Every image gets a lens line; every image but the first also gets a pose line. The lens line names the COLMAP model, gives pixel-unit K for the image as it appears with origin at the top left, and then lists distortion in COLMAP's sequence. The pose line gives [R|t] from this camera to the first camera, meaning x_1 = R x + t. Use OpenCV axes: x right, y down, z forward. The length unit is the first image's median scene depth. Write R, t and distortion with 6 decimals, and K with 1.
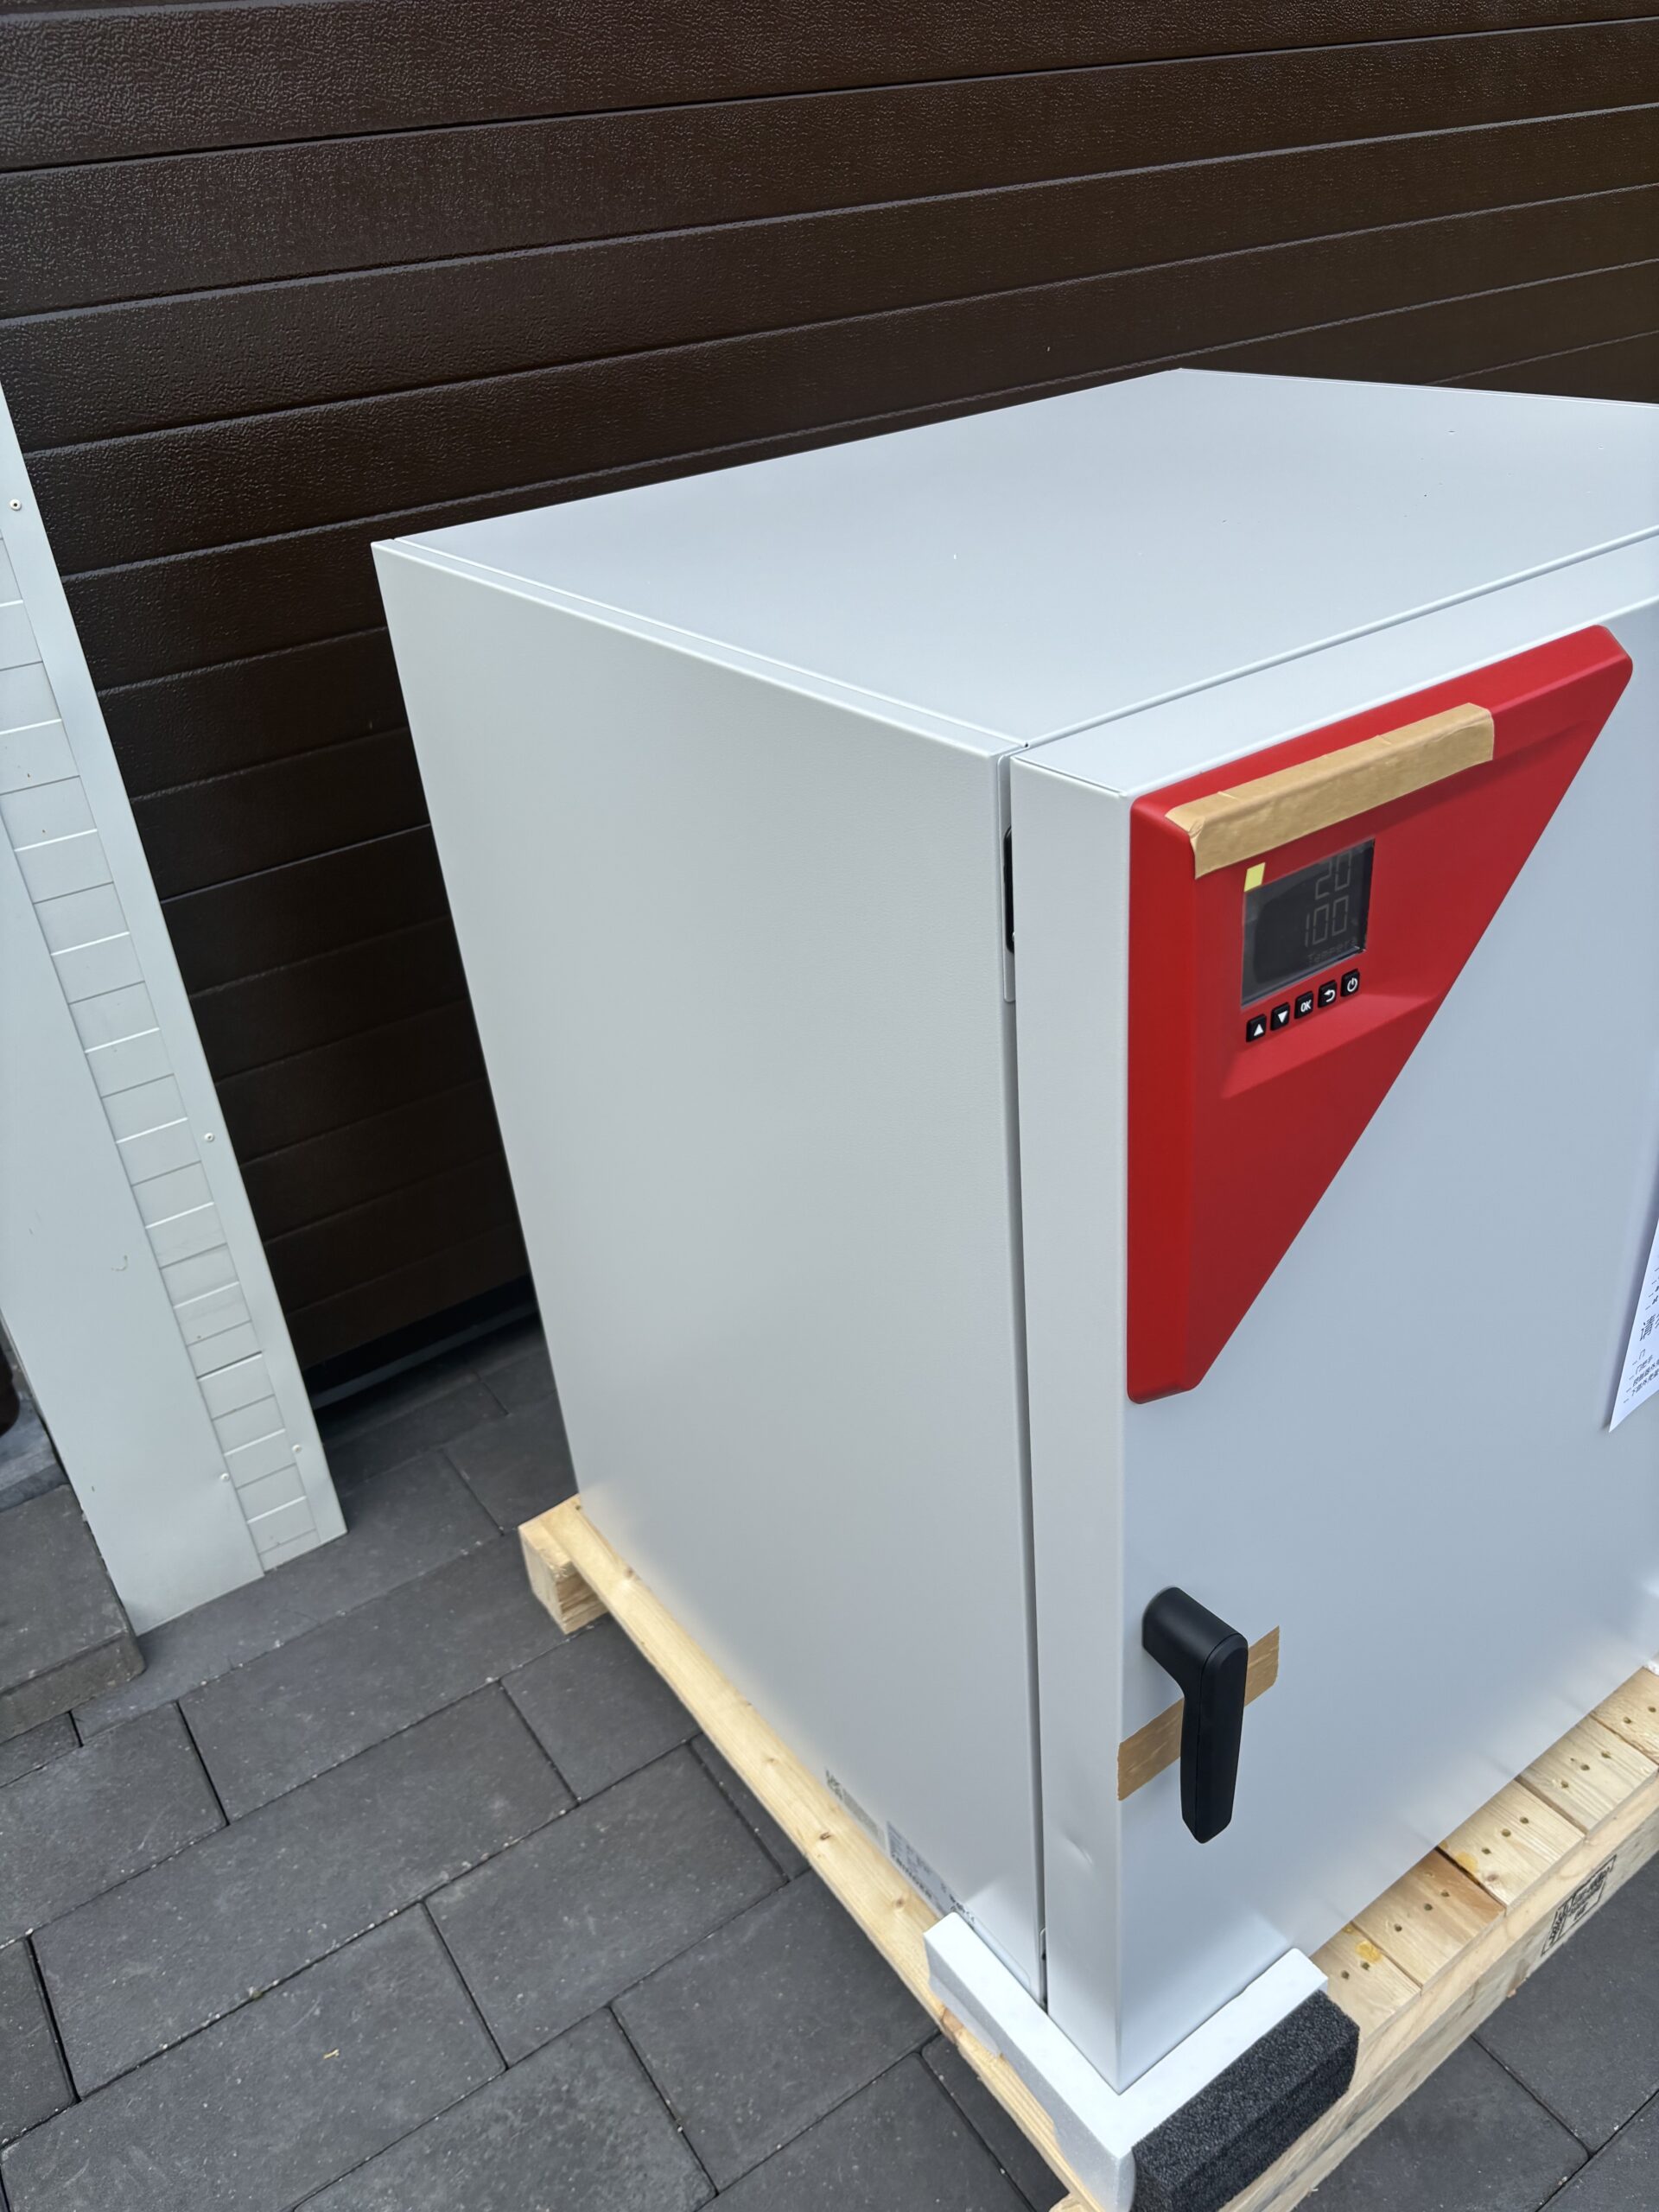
lens RADIAL K [[1666.0, 0, 829.5], [0, 1666.0, 1106.0], [0, 0, 1]] dist [-0.000709, -0.006351]
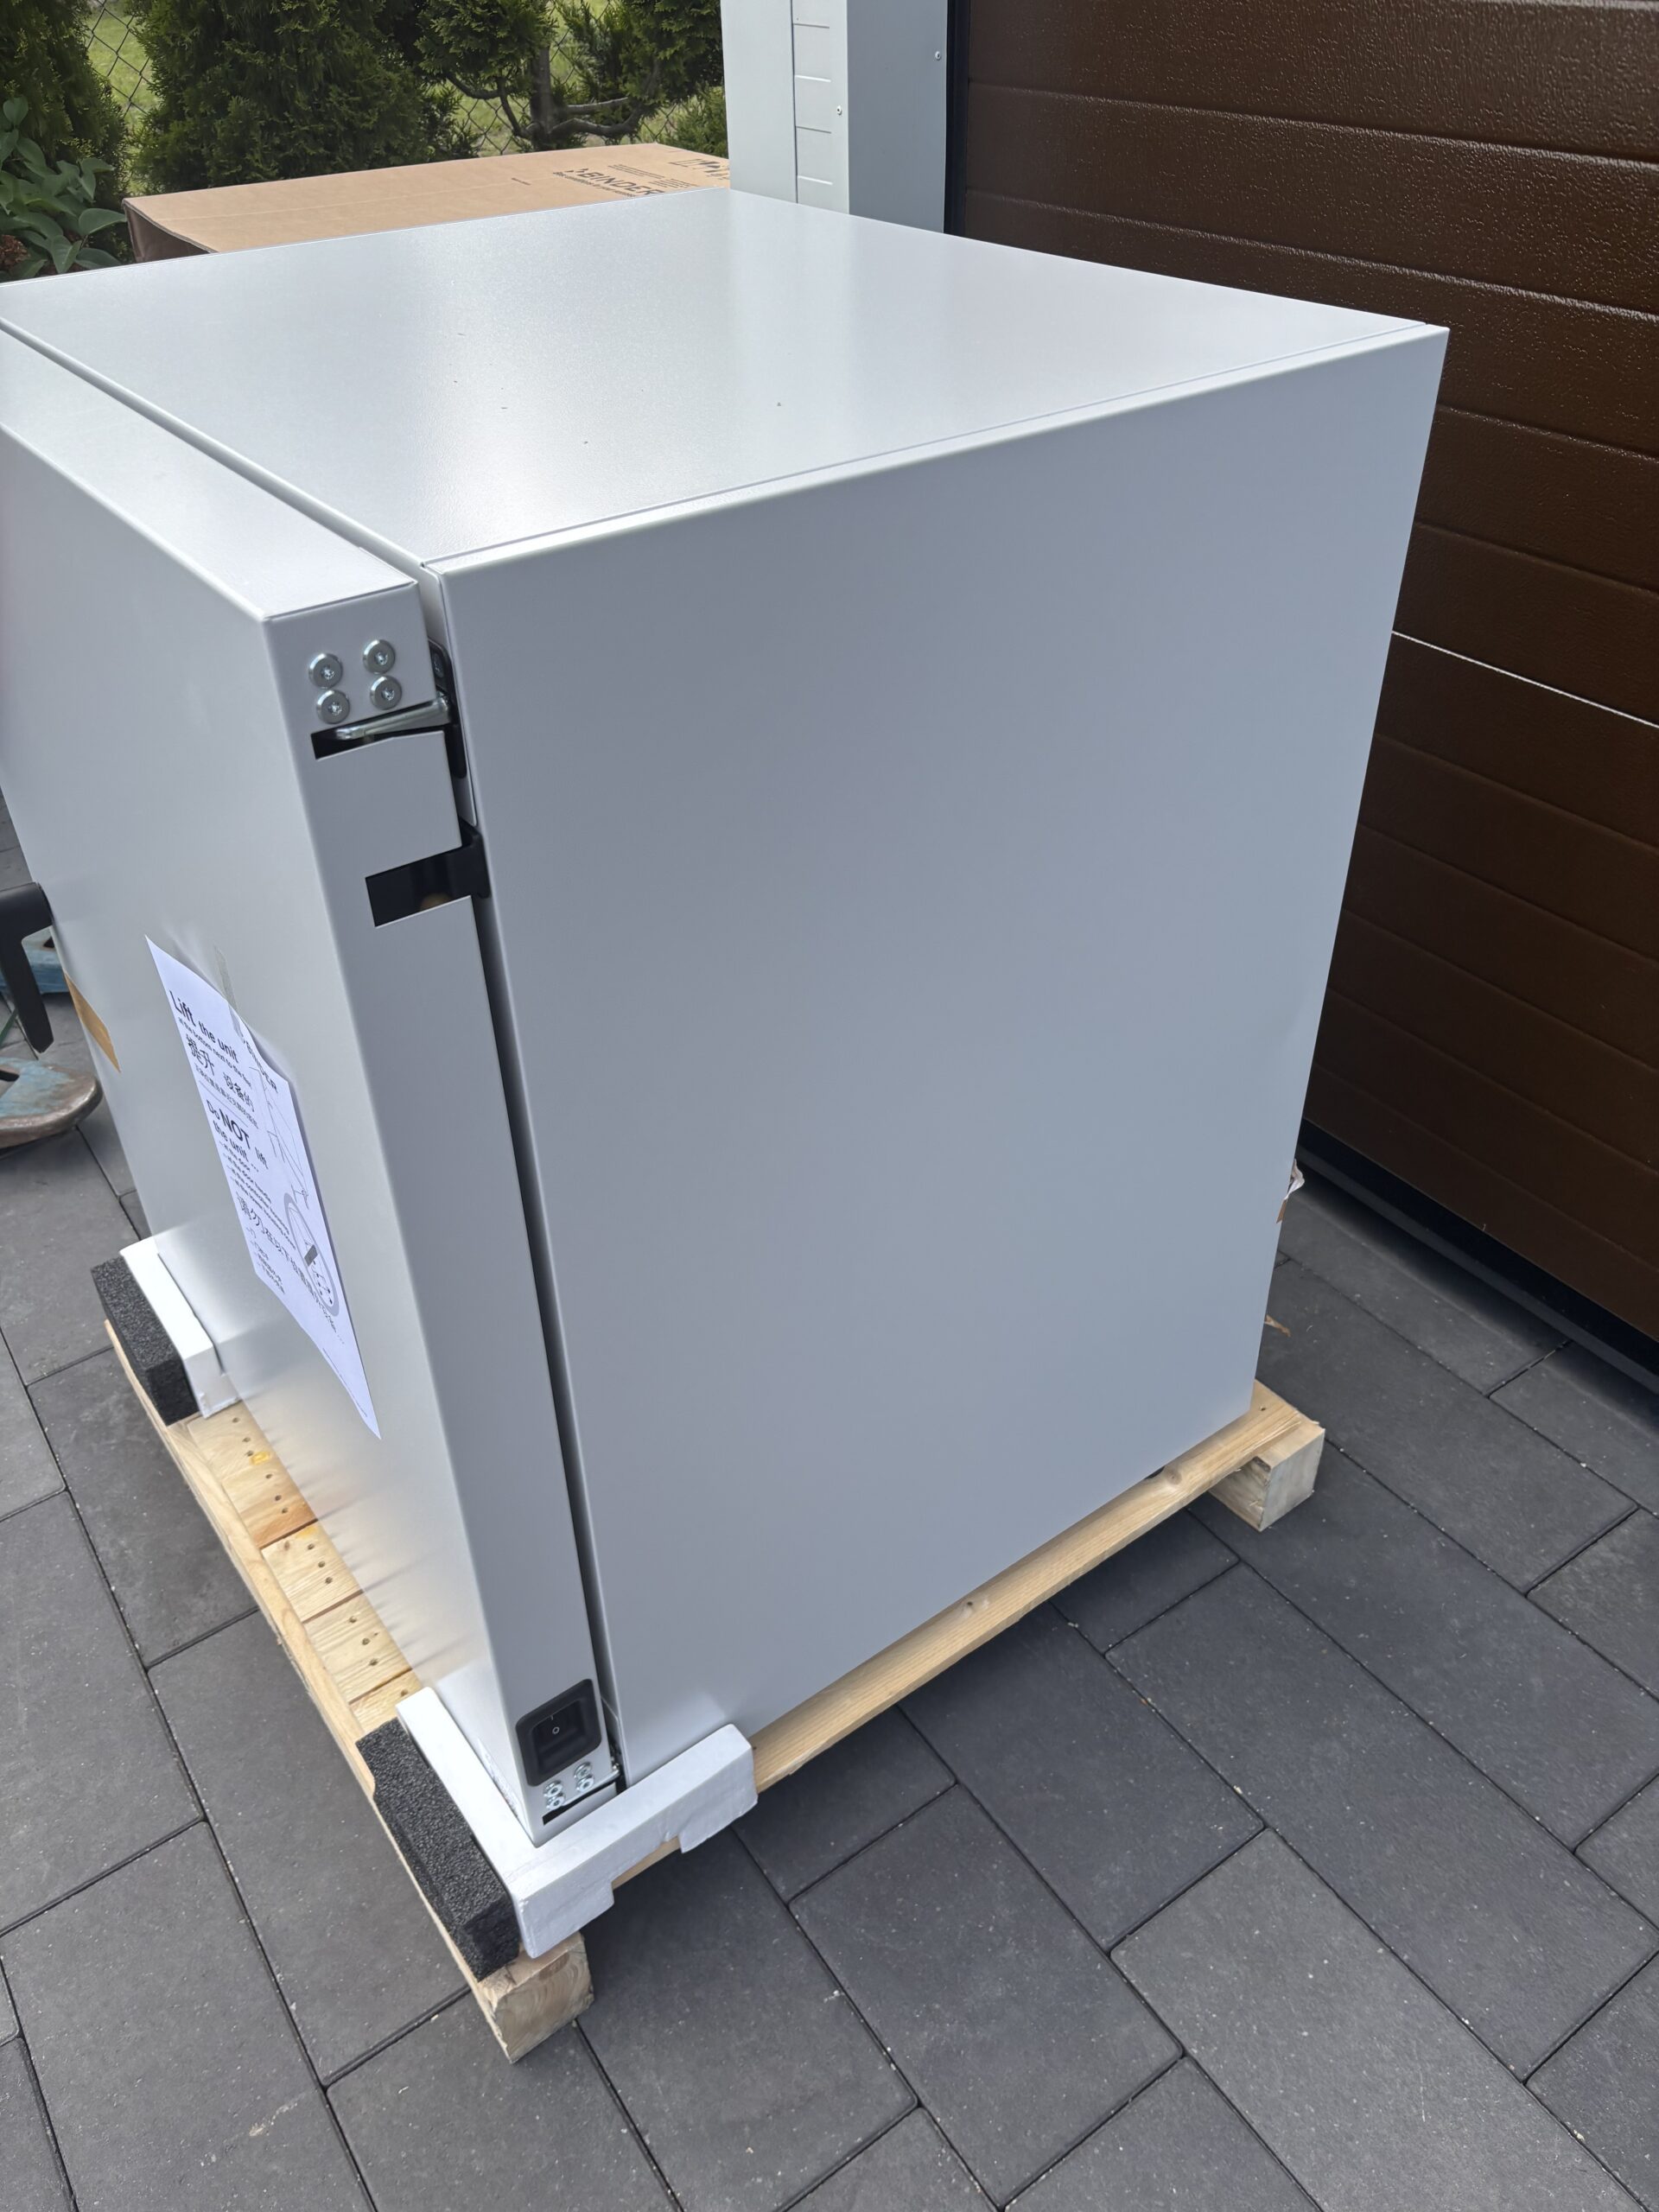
lens RADIAL K [[1666.0, 0, 829.5], [0, 1666.0, 1106.0], [0, 0, 1]] dist [-0.000709, -0.006351]
pose [[0.027099, 0.661008, -0.749890, 1.865222], [-0.492203, 0.661750, 0.565529, -0.995379], [0.870059, 0.353773, 0.343283, 1.437650]]
